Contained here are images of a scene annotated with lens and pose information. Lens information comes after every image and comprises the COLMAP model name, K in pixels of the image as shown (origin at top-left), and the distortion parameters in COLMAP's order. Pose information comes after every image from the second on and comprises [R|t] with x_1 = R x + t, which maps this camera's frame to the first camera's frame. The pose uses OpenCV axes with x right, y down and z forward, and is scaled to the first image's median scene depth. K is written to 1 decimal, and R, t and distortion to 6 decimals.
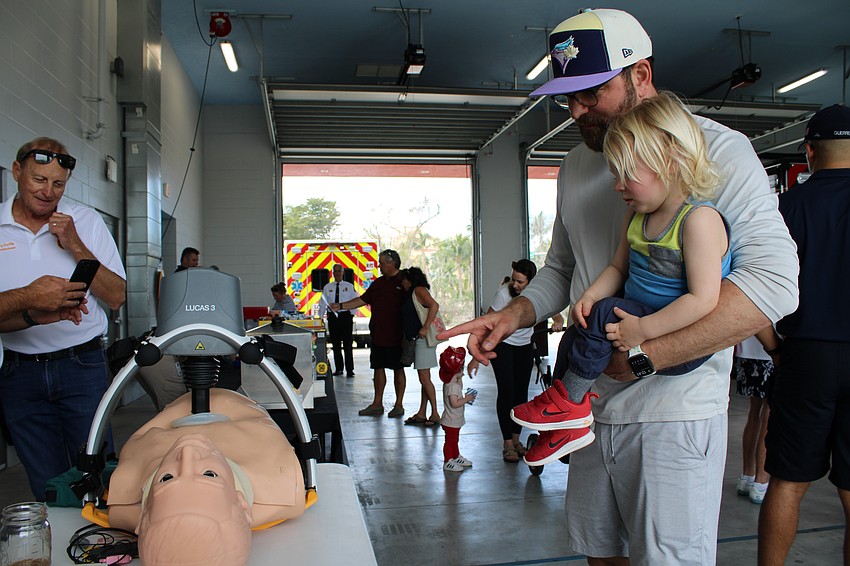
lens RADIAL K [[691.0, 0, 425.0], [0, 691.0, 283.0], [0, 0, 1]] dist [-0.059040, -0.001805]
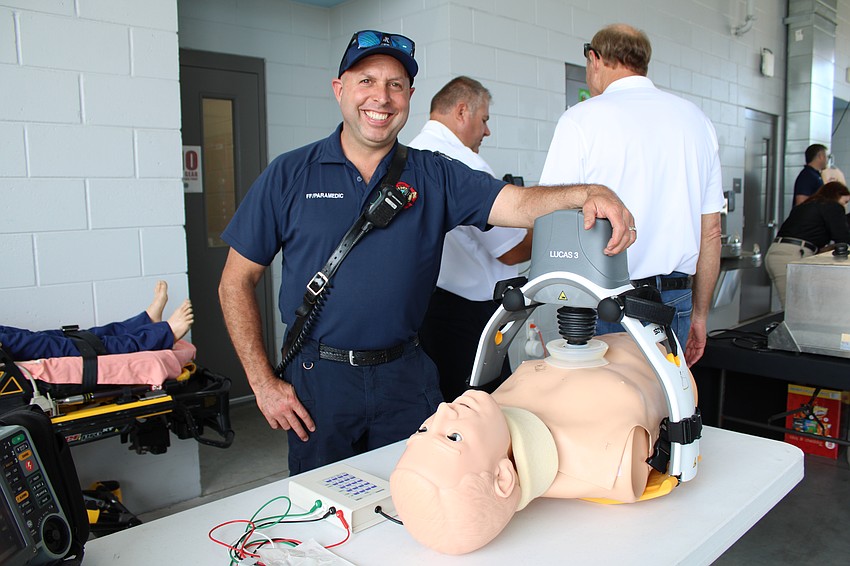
lens RADIAL K [[691.0, 0, 425.0], [0, 691.0, 283.0], [0, 0, 1]] dist [-0.059040, -0.001805]
pose [[0.550474, 0.112259, -0.827270, 0.078472], [0.021127, 0.988728, 0.148226, -0.015447], [0.834585, -0.099072, 0.541898, 0.075173]]
